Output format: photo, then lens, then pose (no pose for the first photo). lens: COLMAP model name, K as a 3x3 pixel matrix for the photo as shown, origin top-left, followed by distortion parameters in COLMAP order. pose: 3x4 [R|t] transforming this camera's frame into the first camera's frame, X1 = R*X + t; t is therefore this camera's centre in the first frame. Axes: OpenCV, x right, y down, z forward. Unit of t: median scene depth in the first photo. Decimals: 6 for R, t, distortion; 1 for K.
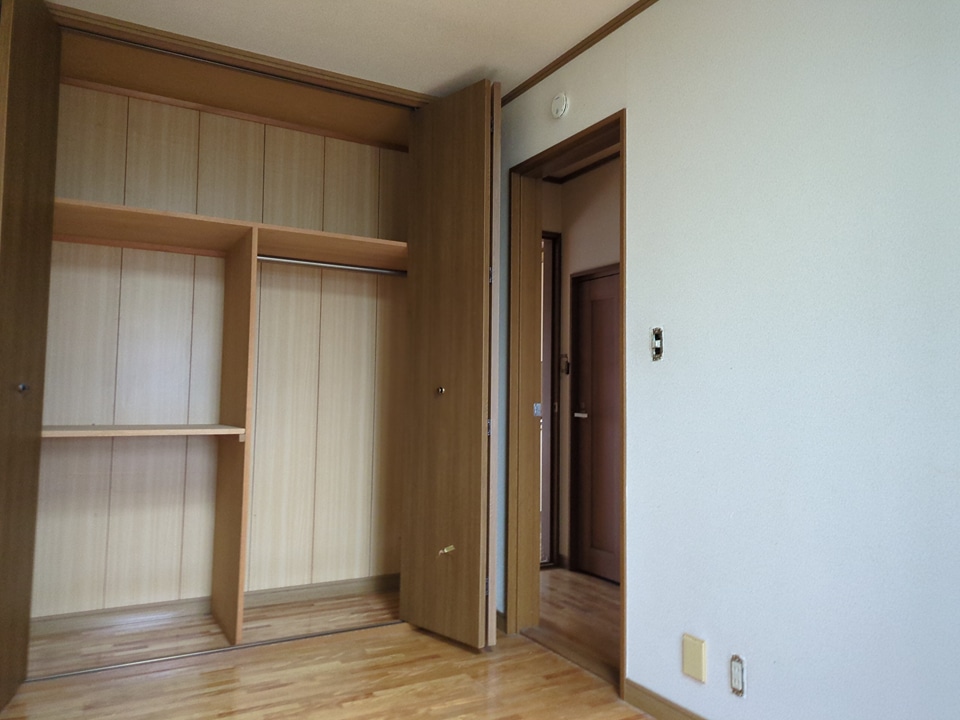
lens RADIAL K [[735.1, 0, 479.6], [0, 735.1, 359.7], [0, 0, 1]] dist [0.071972, -0.000167]
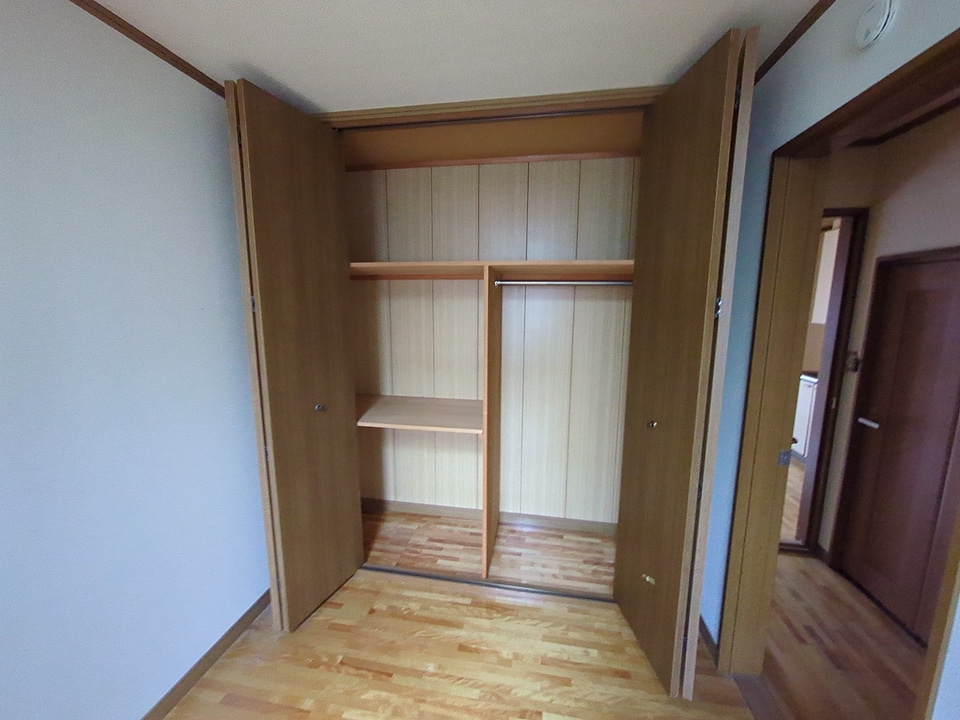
lens RADIAL K [[383.3, 0, 479.7], [0, 383.3, 361.4], [0, 0, 1]] dist [0.004118, 0.000176]
pose [[0.778963, 0.088680, -0.620767, 0.060861], [0.039387, 0.981076, 0.189577, -0.116719], [0.625831, -0.172124, 0.760729, 0.411556]]
